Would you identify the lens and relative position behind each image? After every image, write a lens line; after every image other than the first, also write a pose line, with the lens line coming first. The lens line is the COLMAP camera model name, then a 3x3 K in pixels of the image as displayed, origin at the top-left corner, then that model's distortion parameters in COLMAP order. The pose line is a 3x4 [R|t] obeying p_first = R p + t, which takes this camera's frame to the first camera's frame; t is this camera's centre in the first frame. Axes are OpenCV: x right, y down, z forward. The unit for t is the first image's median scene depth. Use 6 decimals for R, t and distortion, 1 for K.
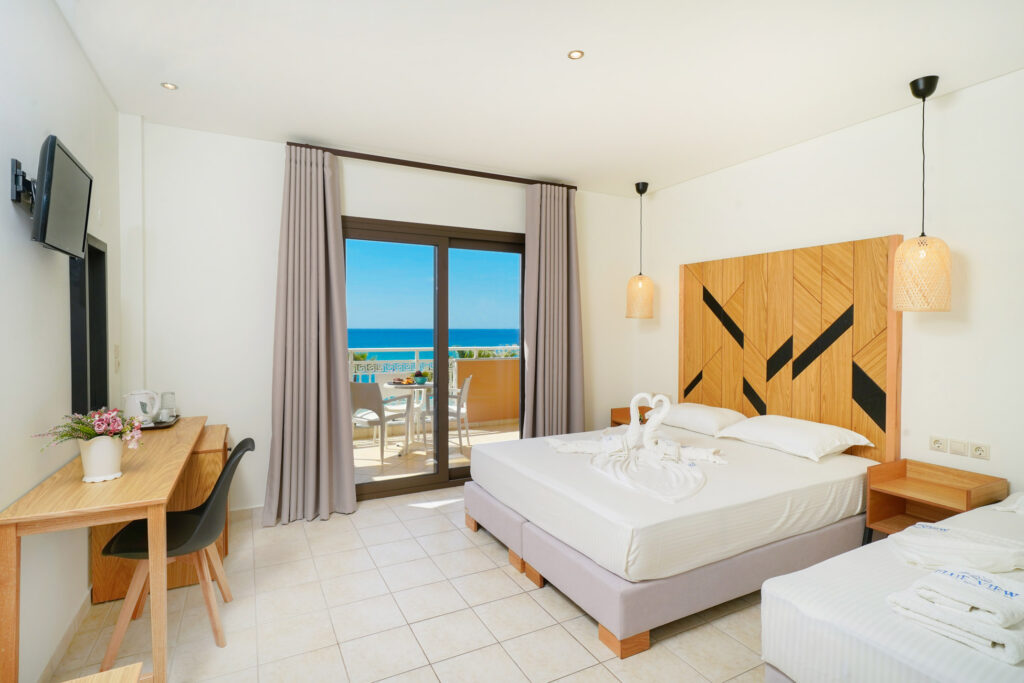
lens RADIAL K [[510.6, 0, 519.7], [0, 510.6, 338.4], [0, 0, 1]] dist [-0.005044, -0.000077]
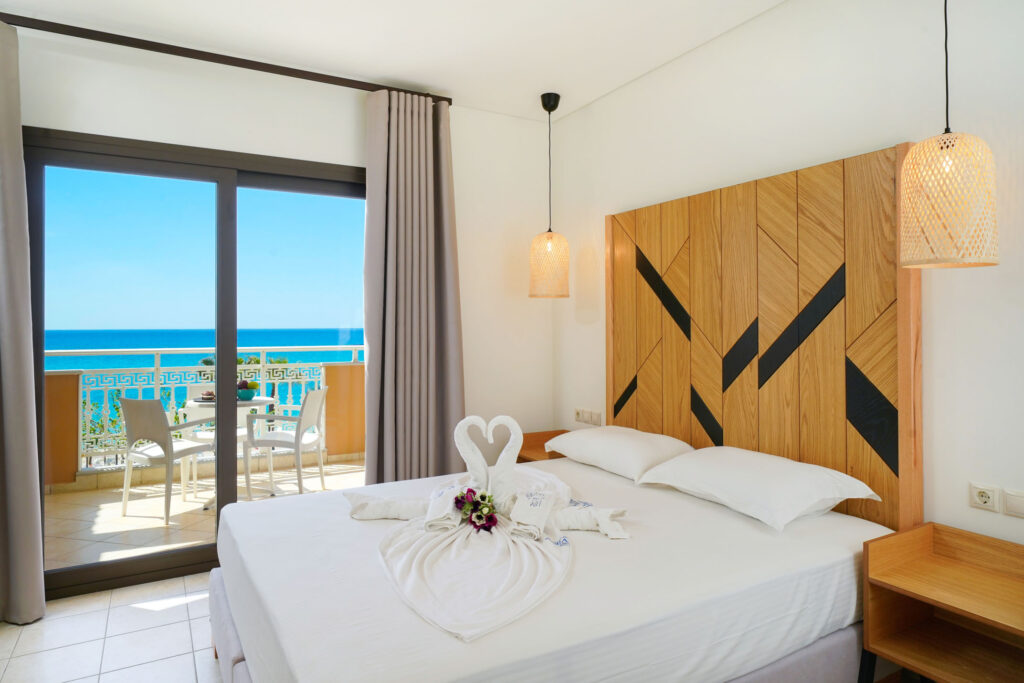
lens RADIAL K [[630.0, 0, 523.5], [0, 630.0, 321.4], [0, 0, 1]] dist [-0.000676, -0.002327]
pose [[0.999034, -0.005194, 0.043646, 0.209664], [0.006465, 0.999557, -0.029041, 0.019158], [-0.043476, 0.029295, 0.998625, 0.235943]]
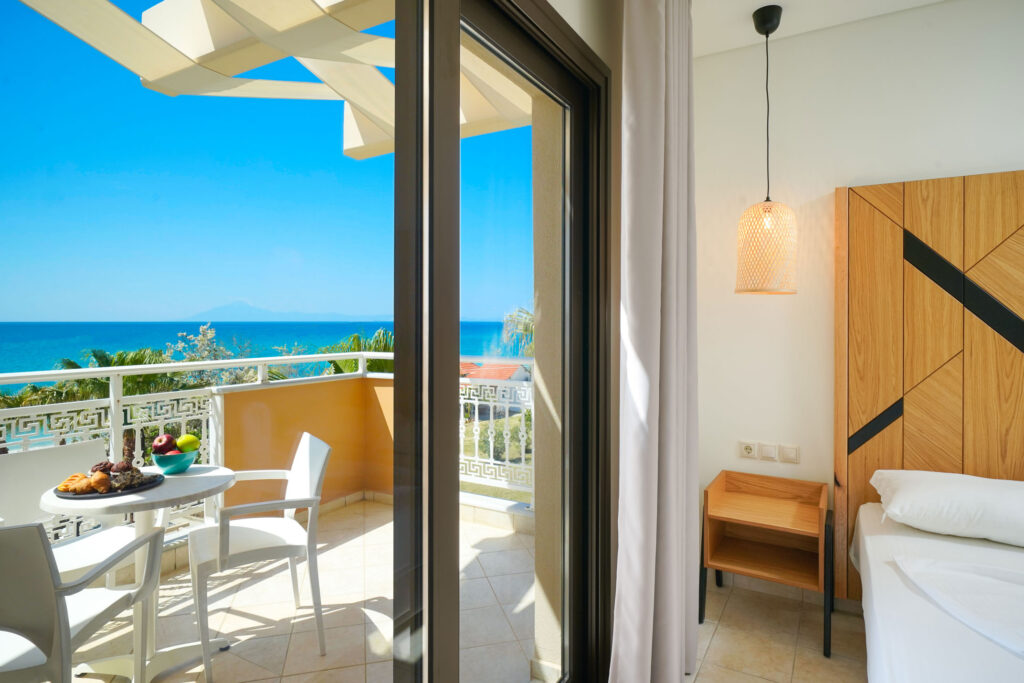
lens RADIAL K [[566.6, 0, 494.3], [0, 566.6, 336.1], [0, 0, 1]] dist [0.003402, 0.005776]
pose [[0.850042, -0.002415, 0.526709, -0.323127], [0.008357, 0.999925, -0.008902, 0.003336], [-0.526648, 0.011969, 0.849999, 0.864273]]
